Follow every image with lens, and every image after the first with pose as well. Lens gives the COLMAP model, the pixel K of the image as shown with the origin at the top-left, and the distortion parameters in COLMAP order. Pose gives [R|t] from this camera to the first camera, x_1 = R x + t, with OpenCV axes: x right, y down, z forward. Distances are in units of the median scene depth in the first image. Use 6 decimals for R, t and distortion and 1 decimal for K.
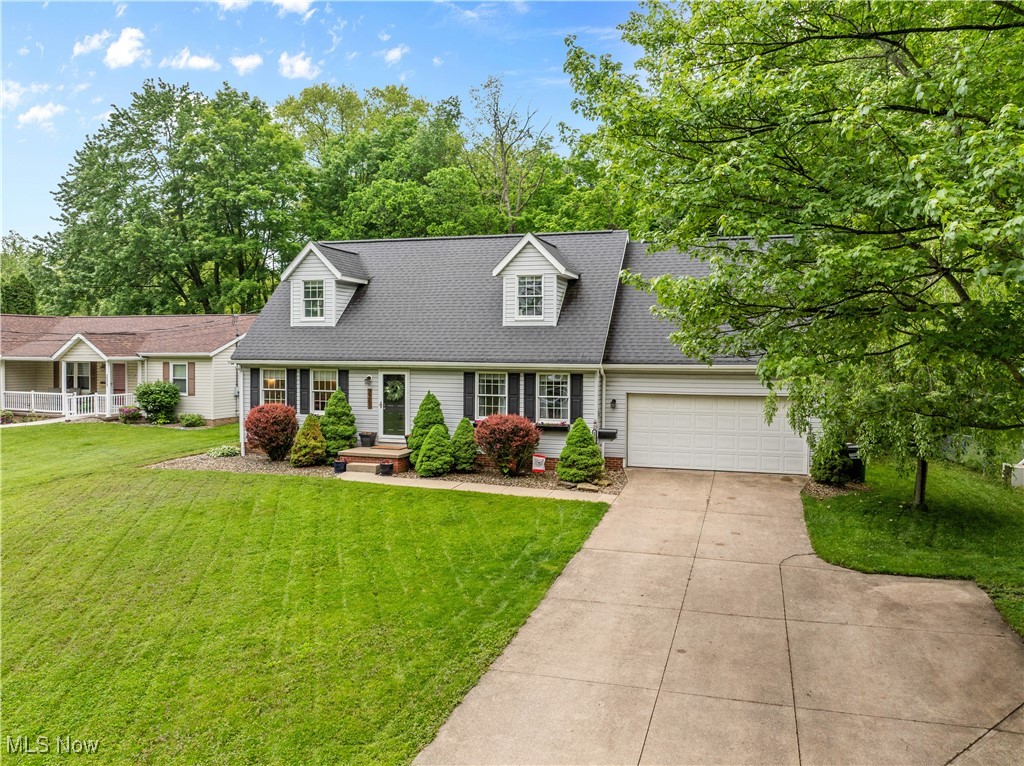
lens RADIAL K [[729.2, 0, 516.8], [0, 729.2, 384.8], [0, 0, 1]] dist [-0.043759, 0.003467]
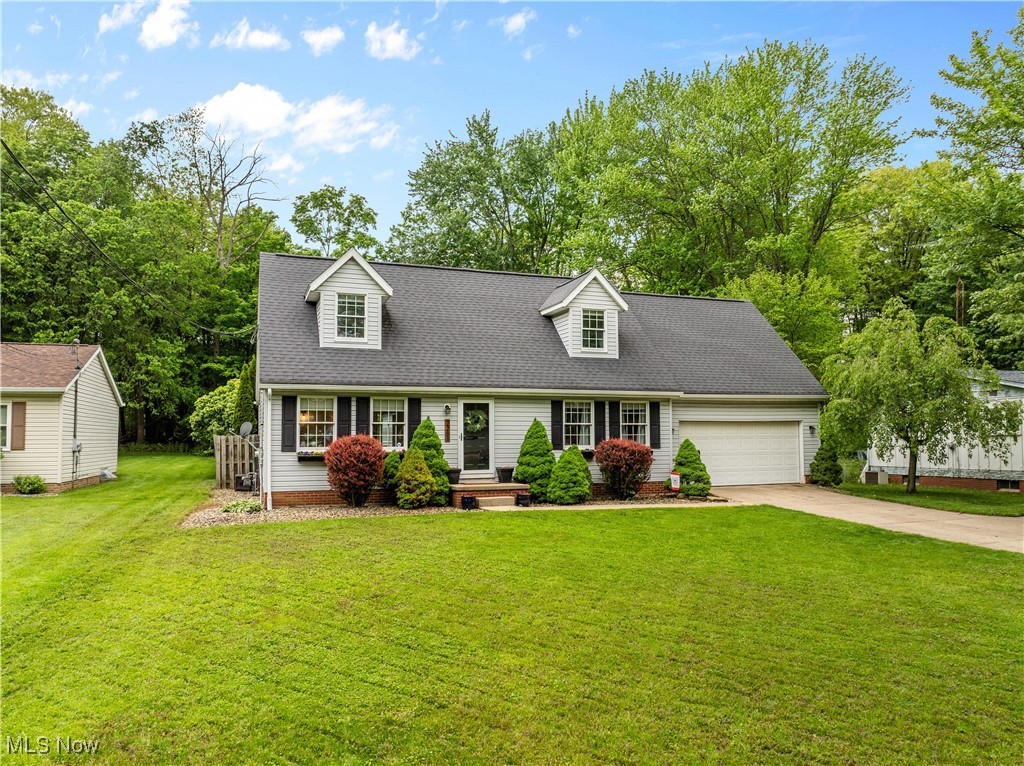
lens RADIAL K [[729.2, 0, 511.7], [0, 729.2, 412.7], [0, 0, 1]] dist [-0.043759, 0.003467]
pose [[0.799943, 0.011132, 0.599972, -0.679516], [0.037960, 0.996887, -0.069108, 0.062288], [-0.598874, 0.078057, 0.797030, 0.246017]]
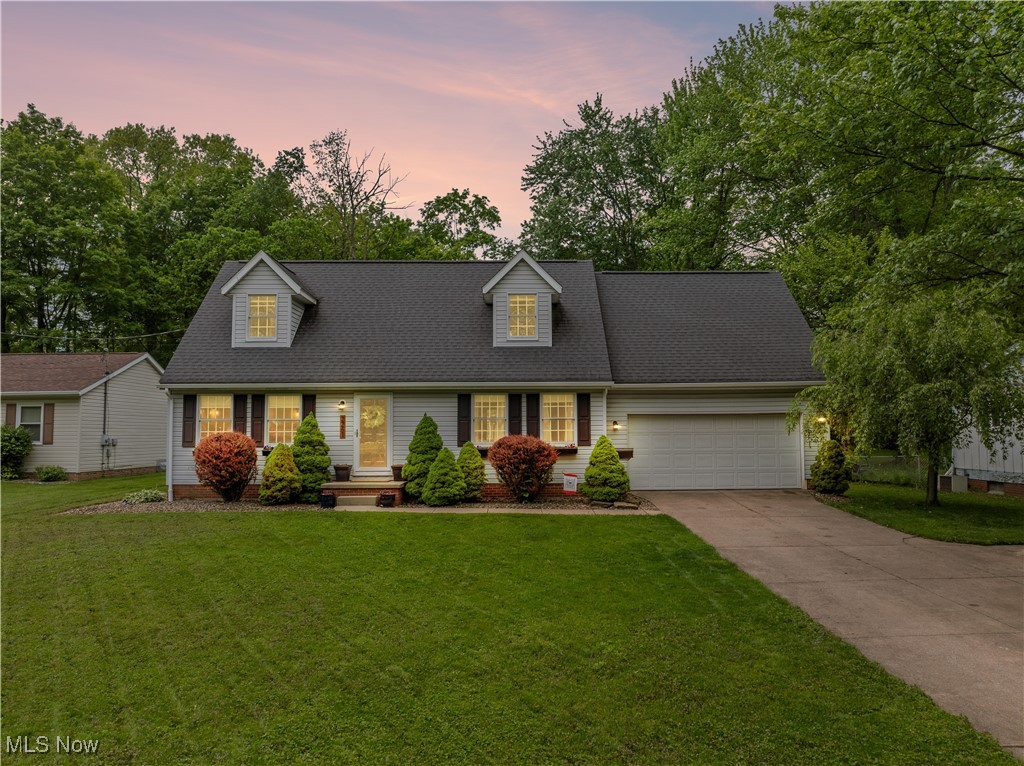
lens RADIAL K [[729.2, 0, 509.7], [0, 729.2, 391.0], [0, 0, 1]] dist [-0.043759, 0.003467]
pose [[0.955006, 0.006088, 0.296524, -0.272786], [0.025271, 0.994483, -0.101806, 0.071051], [-0.295508, 0.104719, 0.949584, 0.108274]]
